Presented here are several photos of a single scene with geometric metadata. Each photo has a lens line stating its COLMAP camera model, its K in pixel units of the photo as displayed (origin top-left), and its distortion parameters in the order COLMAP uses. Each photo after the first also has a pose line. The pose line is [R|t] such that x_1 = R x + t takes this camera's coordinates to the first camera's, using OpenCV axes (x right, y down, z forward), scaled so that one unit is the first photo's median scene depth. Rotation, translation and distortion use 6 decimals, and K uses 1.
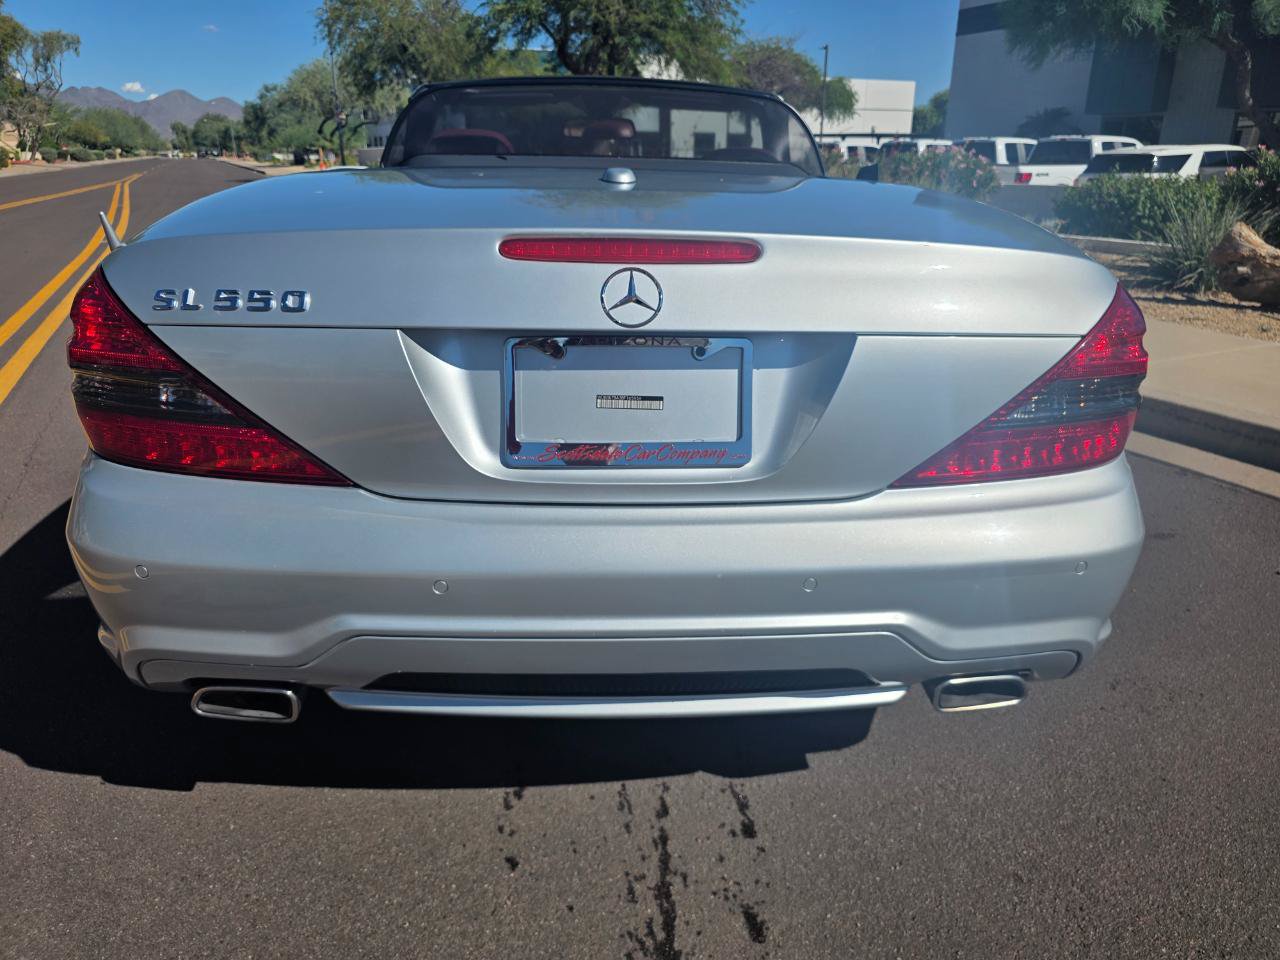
lens RADIAL K [[868.6, 0, 653.8], [0, 868.6, 472.6], [0, 0, 1]] dist [0.037367, -0.032841]
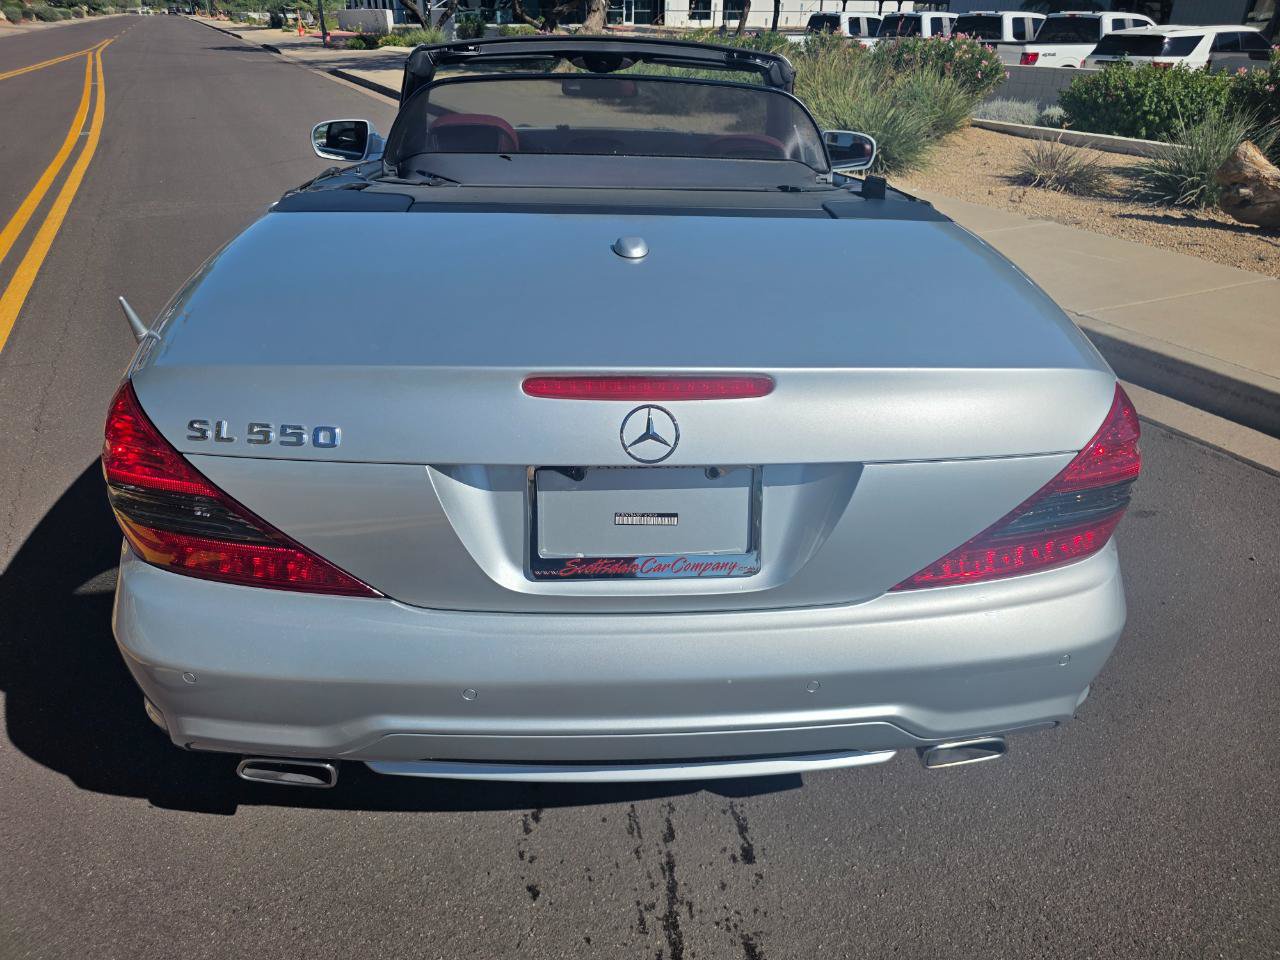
lens RADIAL K [[868.6, 0, 650.1], [0, 868.6, 417.9], [0, 0, 1]] dist [0.037367, -0.032841]
pose [[0.999946, 0.004342, 0.009434, -0.027923], [-0.005389, 0.993474, 0.113935, -0.269511], [-0.008877, -0.113980, 0.993443, -0.025700]]
